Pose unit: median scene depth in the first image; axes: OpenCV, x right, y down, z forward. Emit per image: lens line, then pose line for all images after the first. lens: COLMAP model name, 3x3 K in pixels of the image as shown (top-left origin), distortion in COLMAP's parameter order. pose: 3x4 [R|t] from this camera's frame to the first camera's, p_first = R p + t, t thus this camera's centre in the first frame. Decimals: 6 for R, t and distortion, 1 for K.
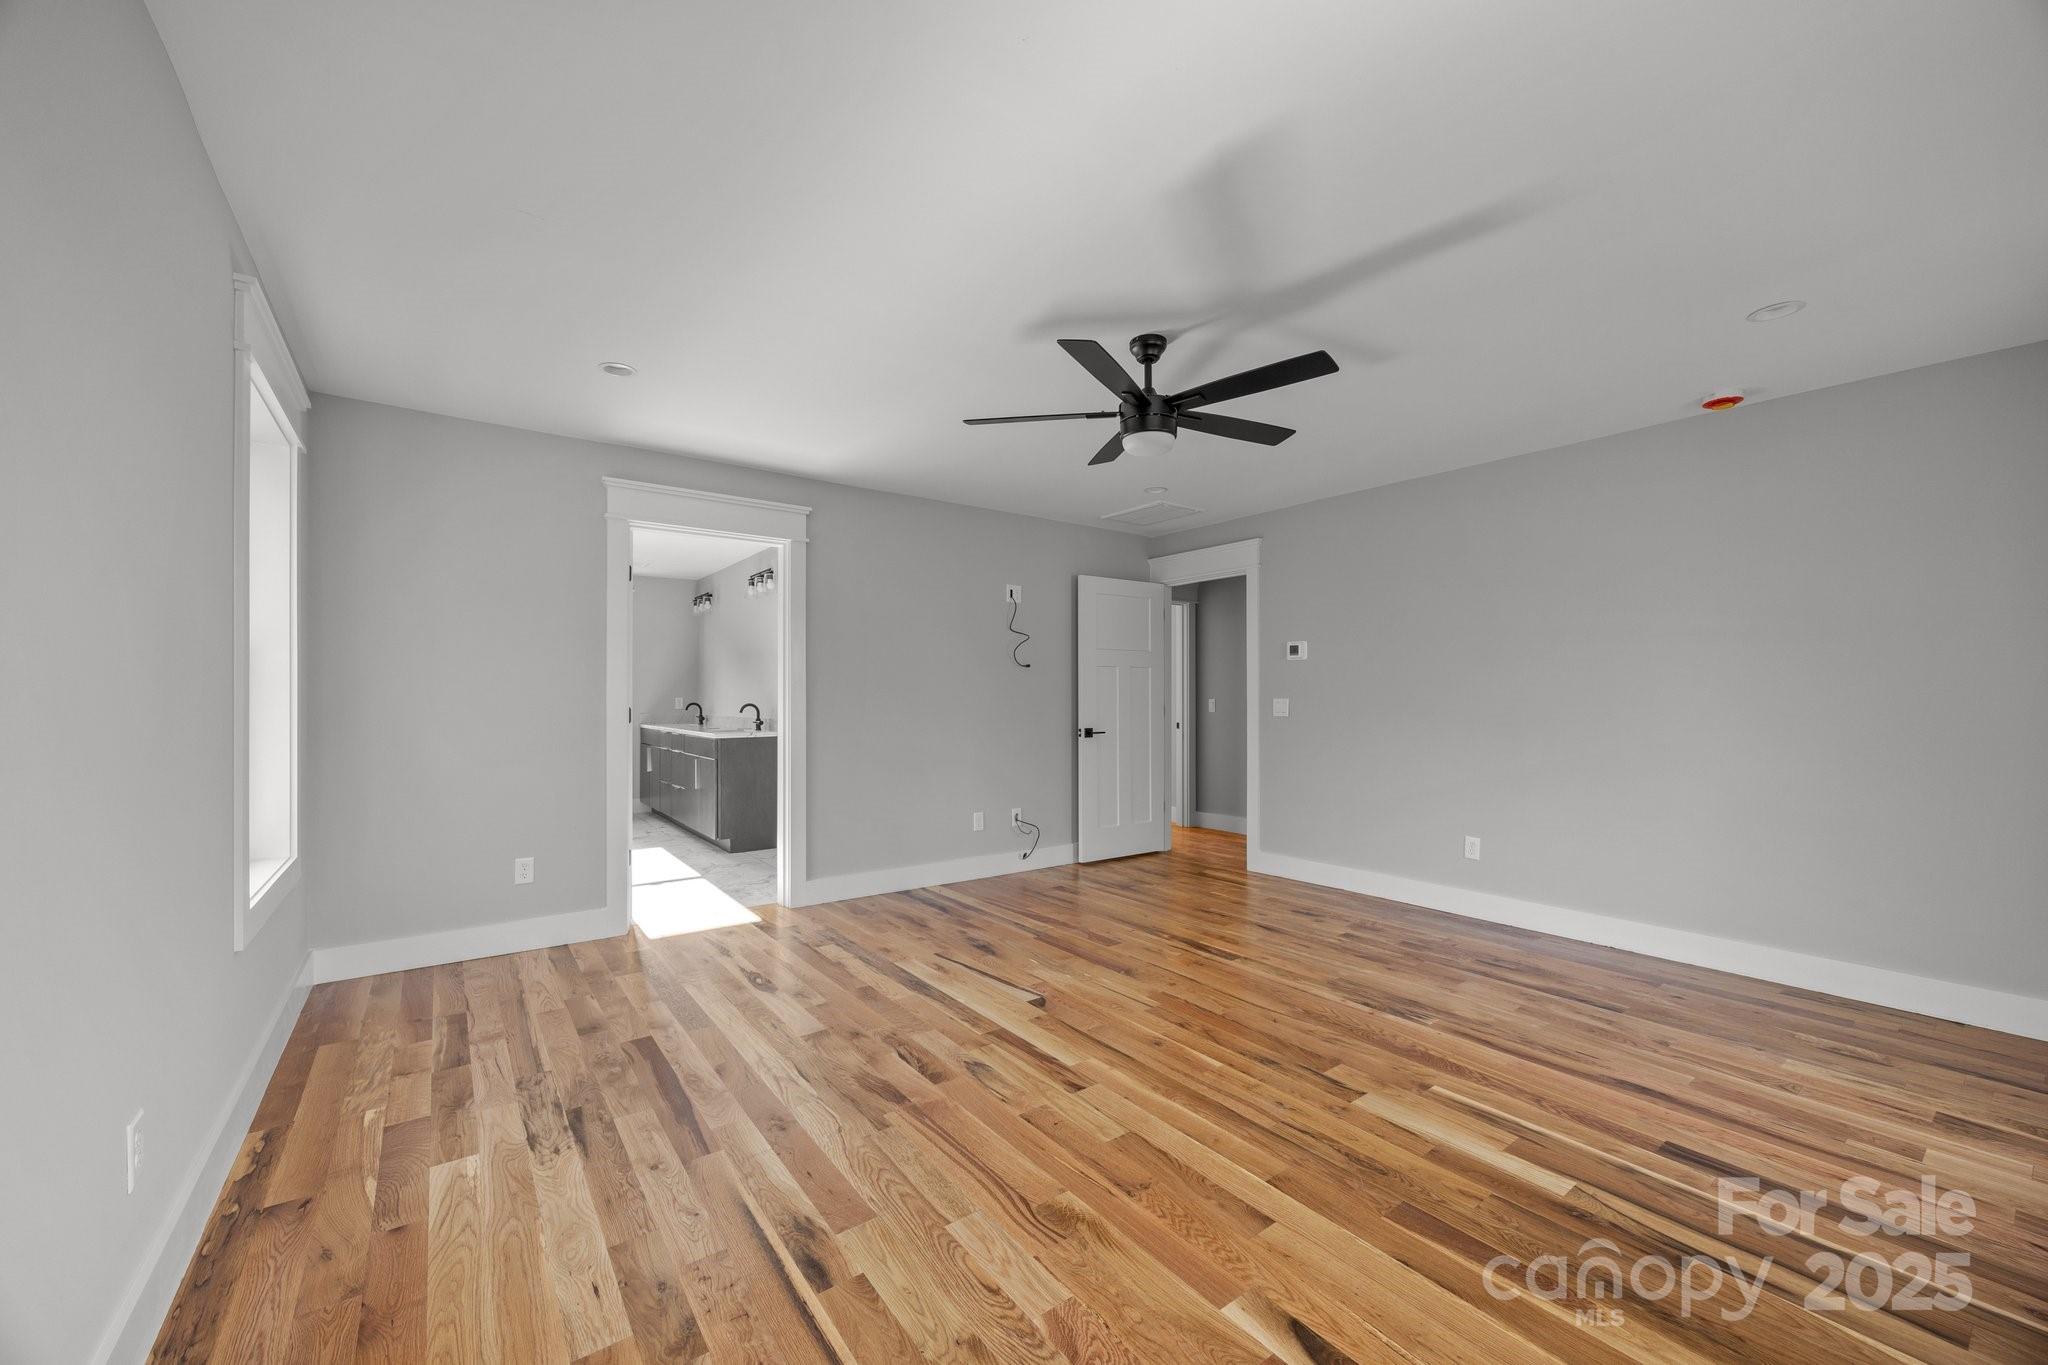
lens RADIAL K [[784.5, 0, 1024.6], [0, 784.5, 690.0], [0, 0, 1]] dist [-0.002679, -0.000035]
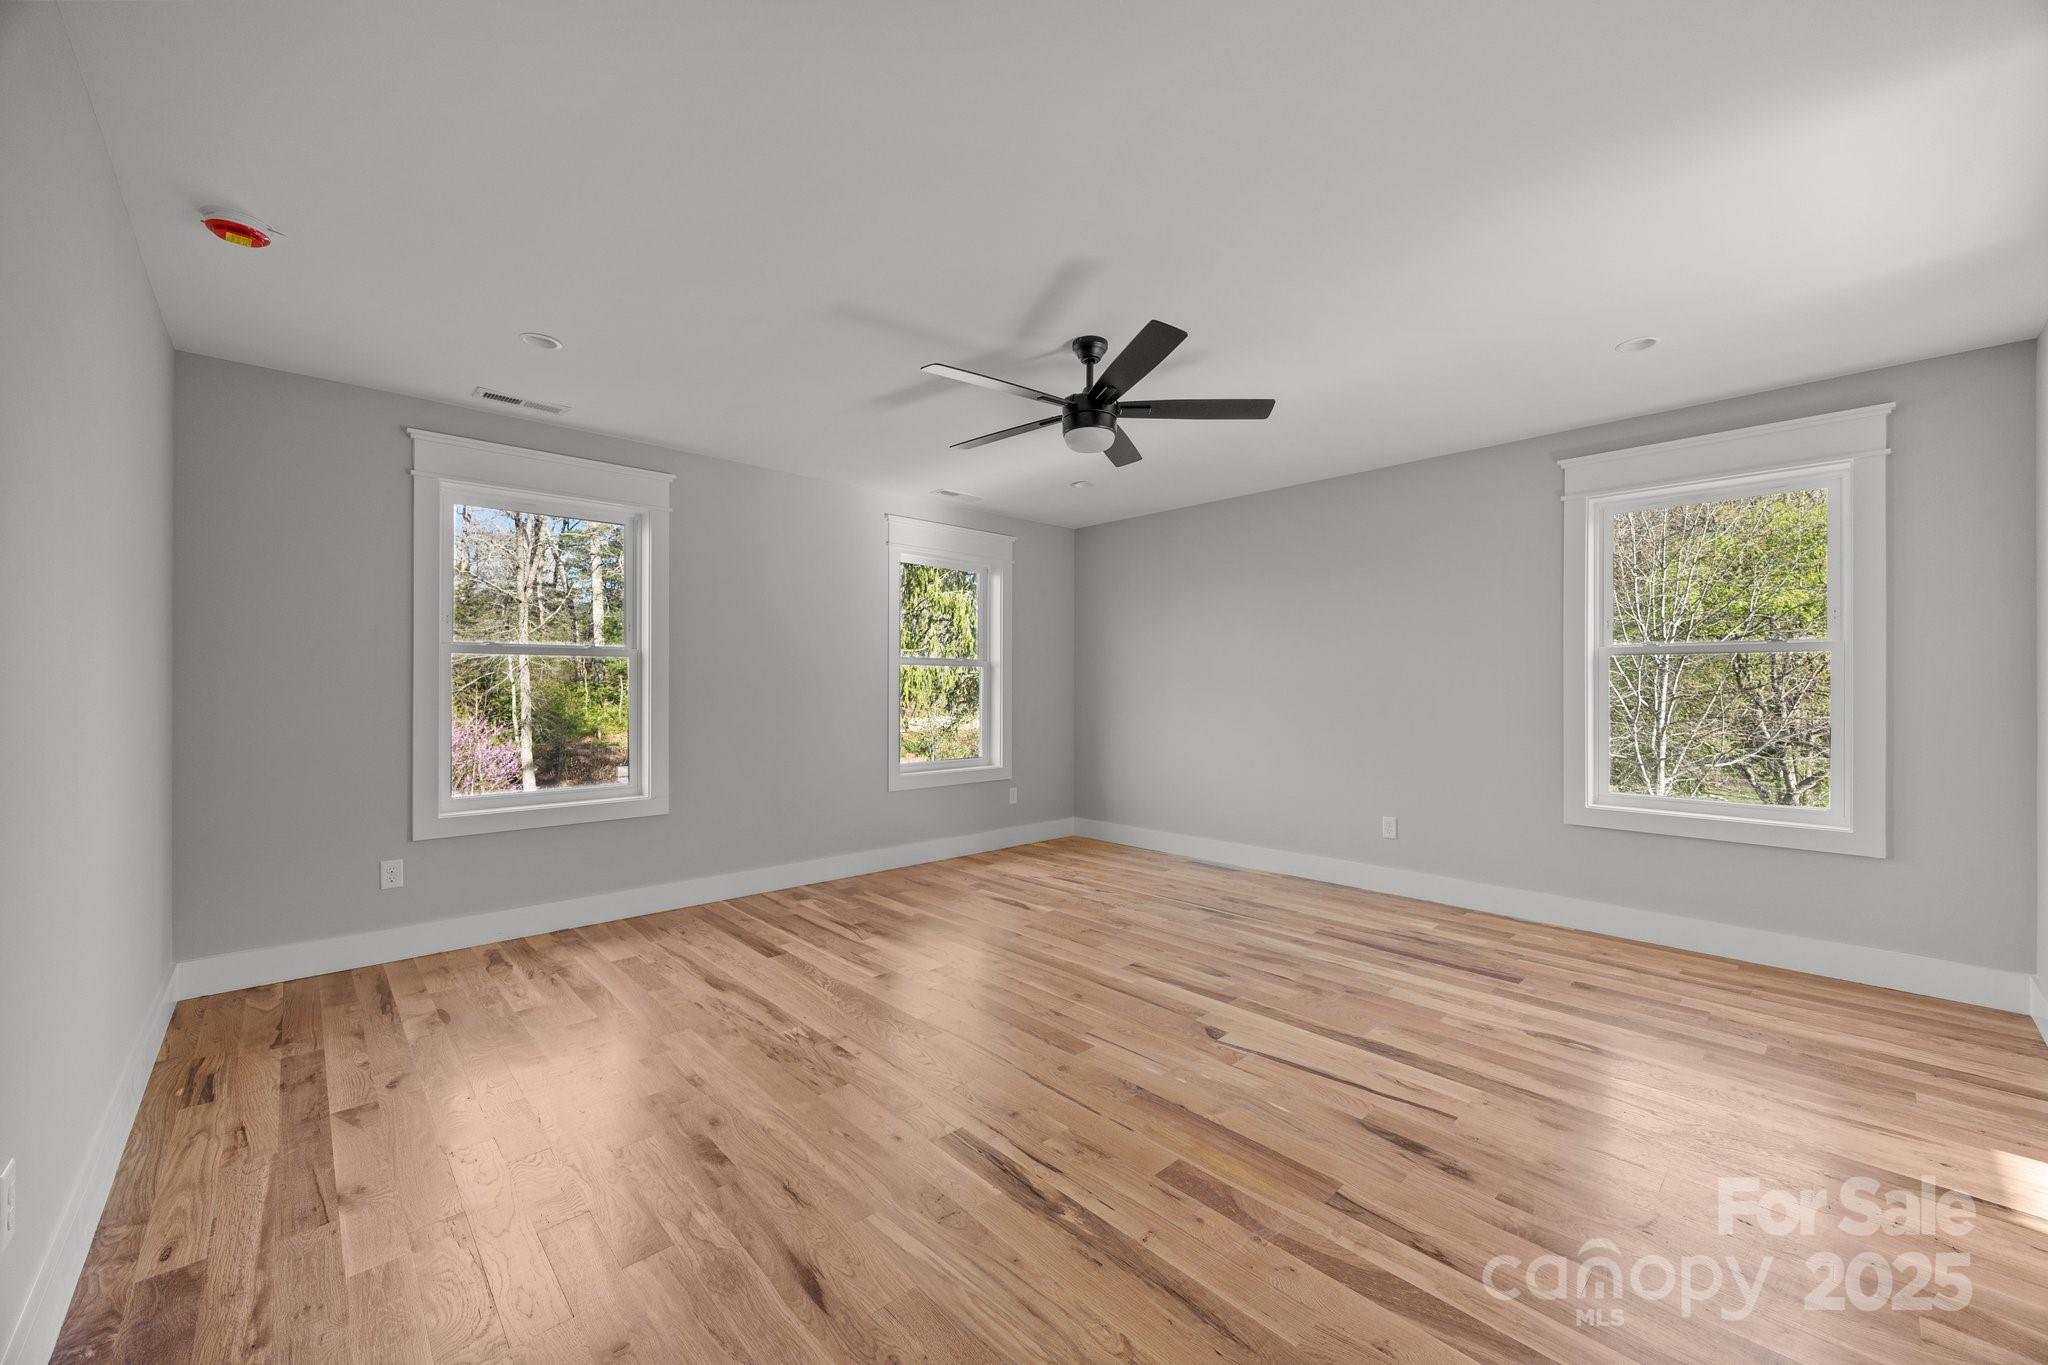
lens RADIAL K [[784.5, 0, 1023.3], [0, 784.5, 687.4], [0, 0, 1]] dist [-0.002679, -0.000035]
pose [[-0.993681, -0.001358, -0.112237, 0.382389], [-0.000148, 0.999942, -0.010789, 0.025377], [0.112245, -0.010705, -0.993623, 2.149450]]
